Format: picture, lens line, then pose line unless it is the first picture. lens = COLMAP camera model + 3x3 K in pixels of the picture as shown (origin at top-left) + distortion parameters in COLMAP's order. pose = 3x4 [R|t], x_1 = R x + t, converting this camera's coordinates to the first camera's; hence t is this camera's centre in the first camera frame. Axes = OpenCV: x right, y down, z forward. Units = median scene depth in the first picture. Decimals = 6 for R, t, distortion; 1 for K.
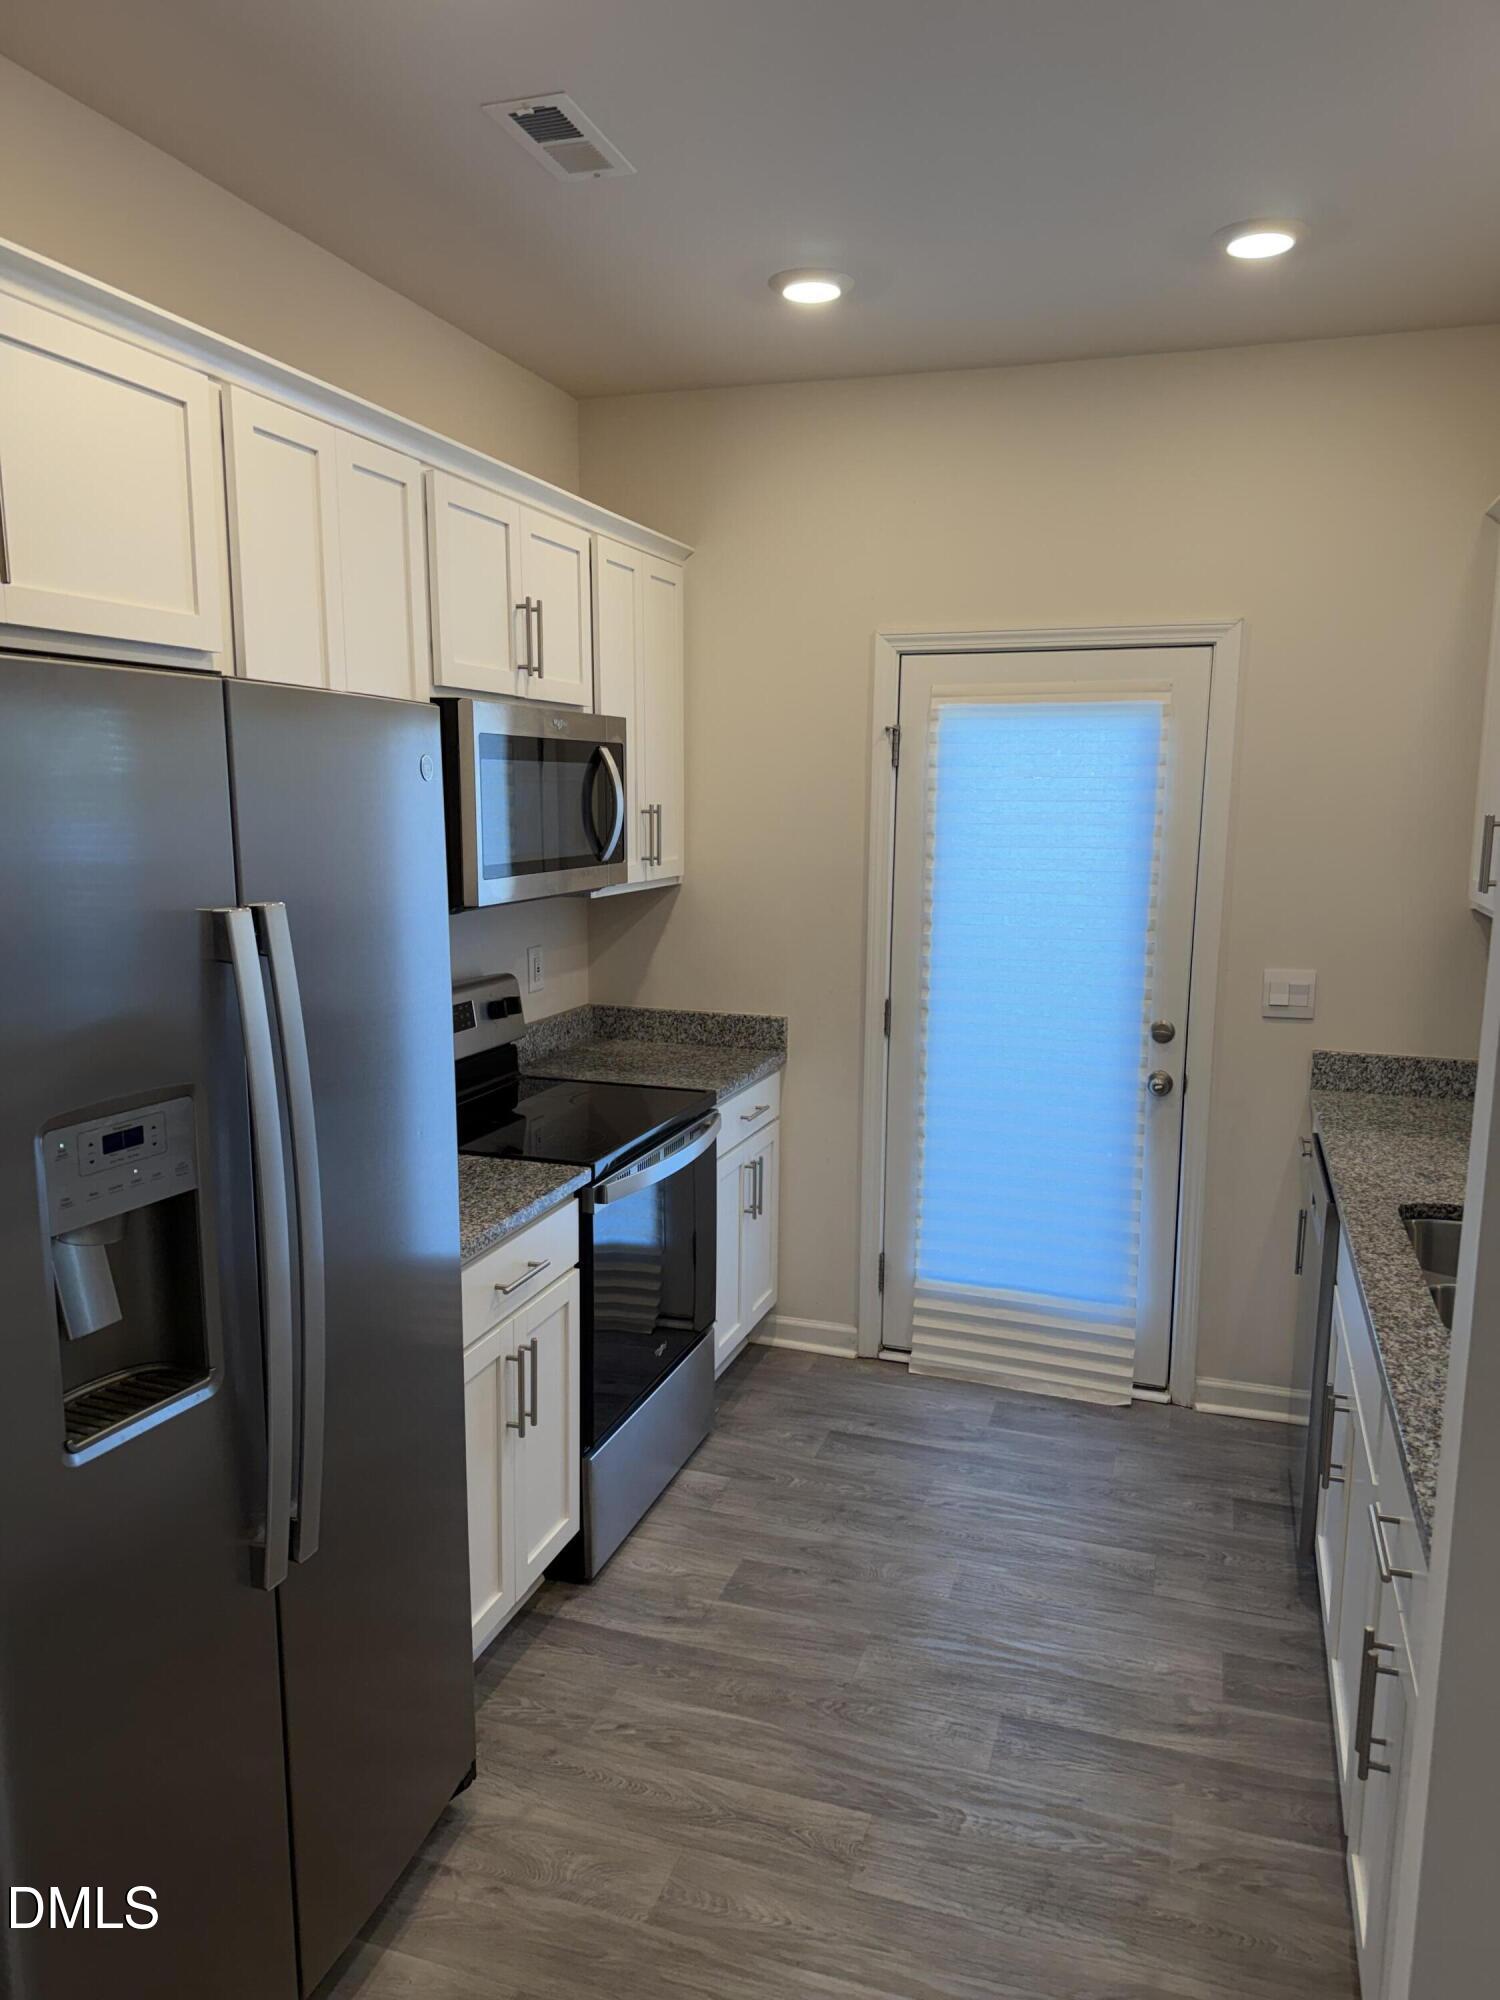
lens RADIAL K [[1440.1, 0, 745.2], [0, 1440.1, 1013.4], [0, 0, 1]] dist [0.059250, -0.054049]
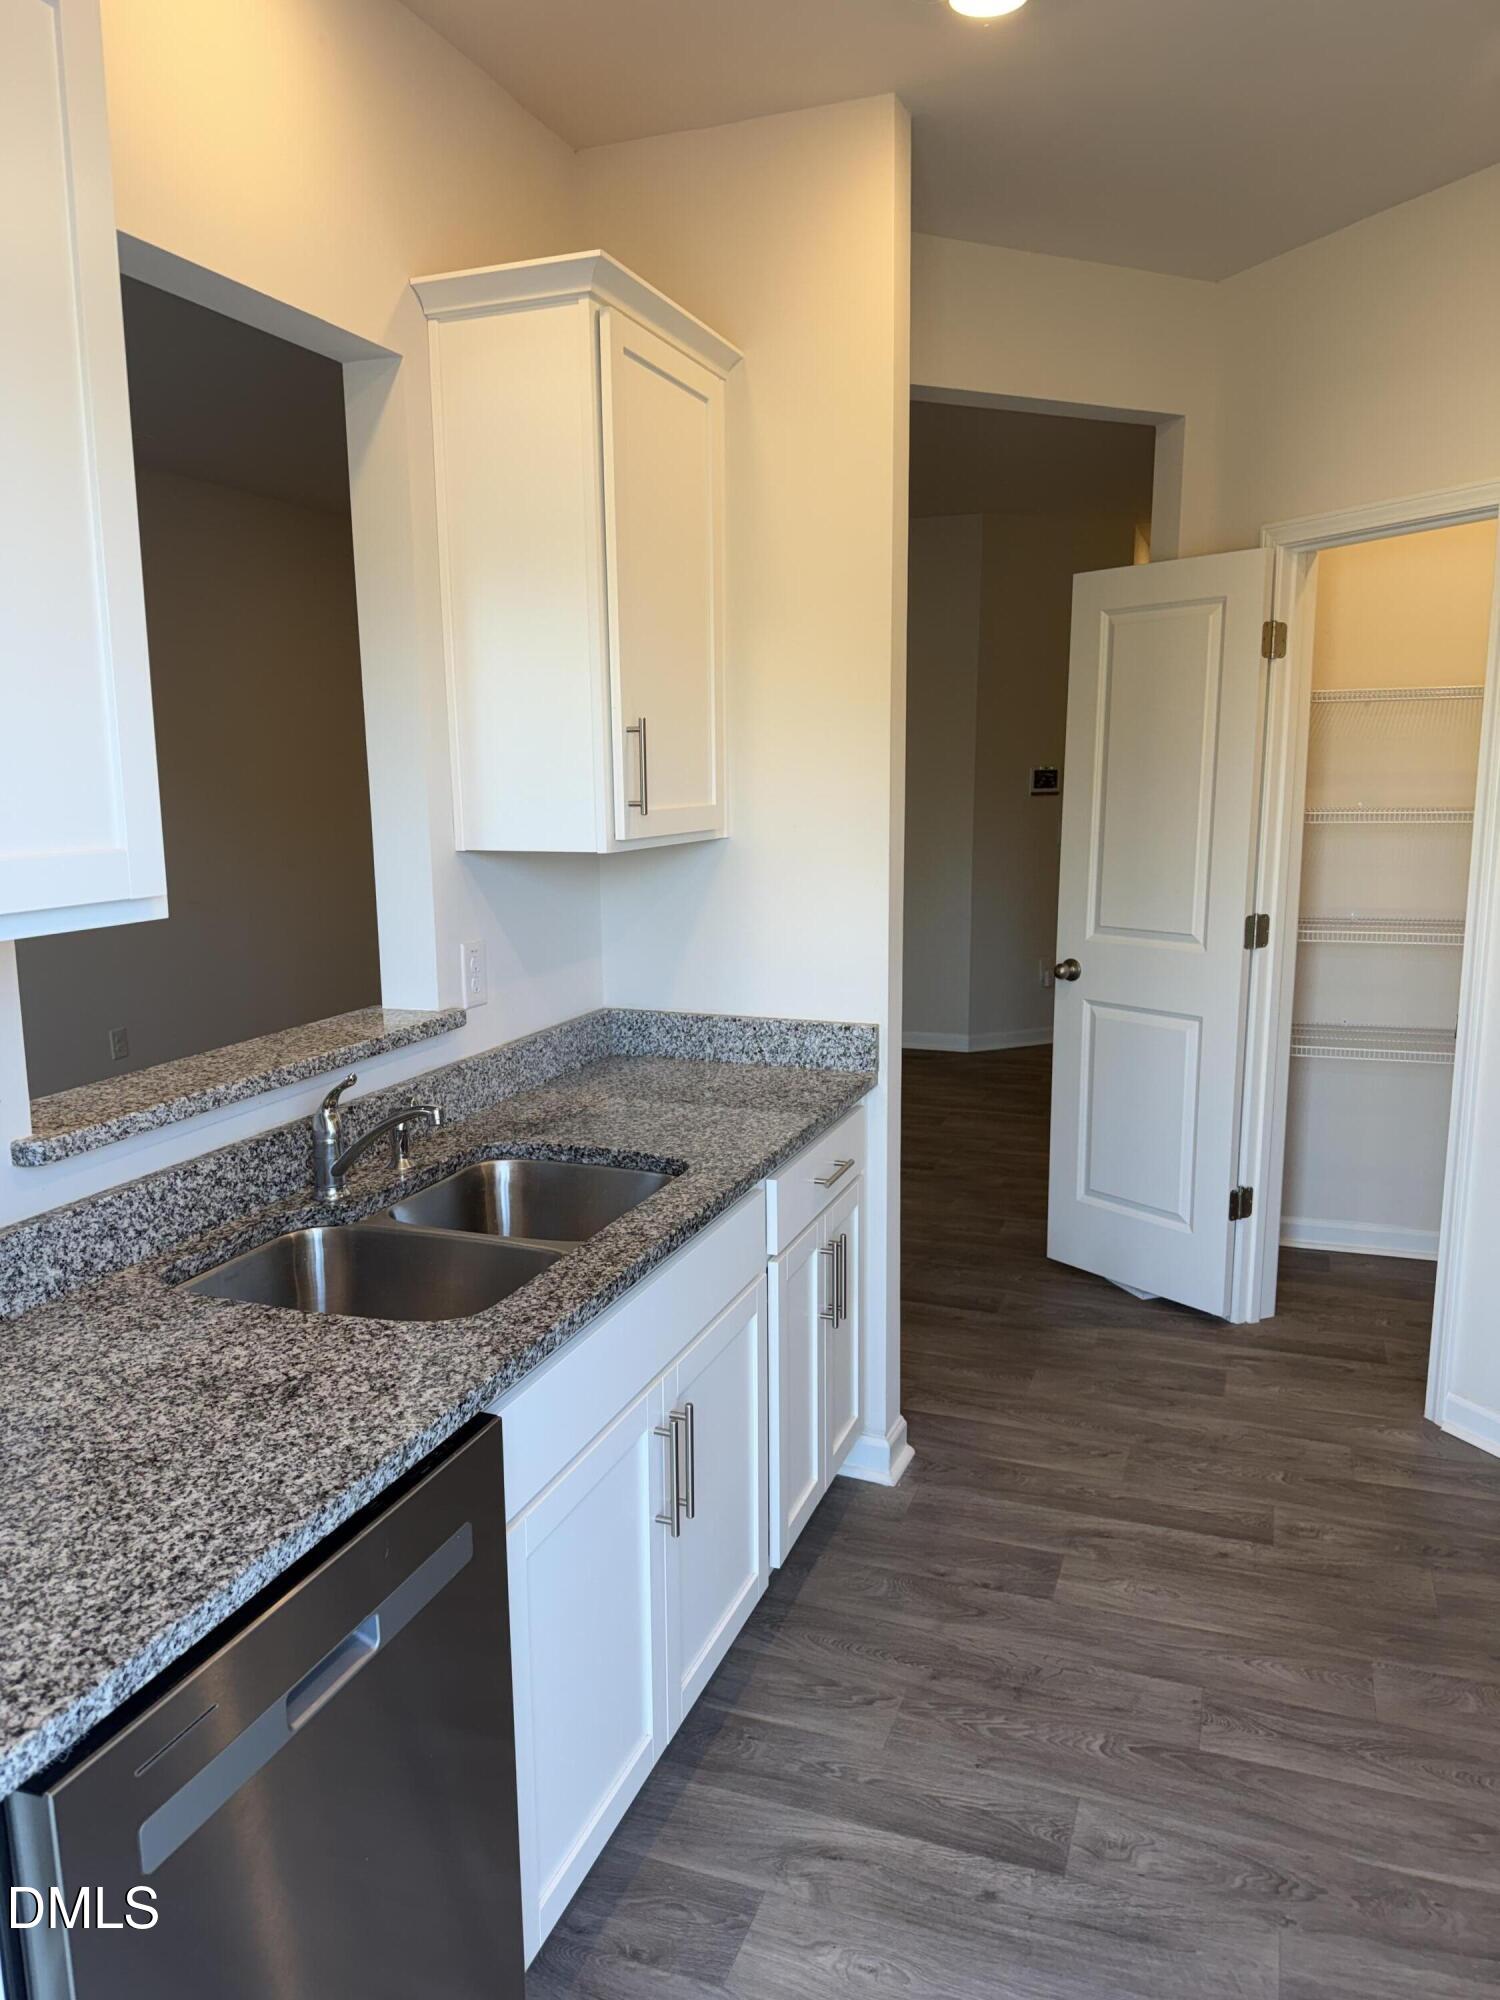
lens RADIAL K [[1440.1, 0, 747.5], [0, 1440.1, 995.9], [0, 0, 1]] dist [0.059250, -0.054049]
pose [[-0.999520, -0.010802, 0.029031, 0.270277], [-0.000864, 0.946586, 0.322451, -0.169565], [-0.030963, 0.322271, -0.946141, 1.316566]]
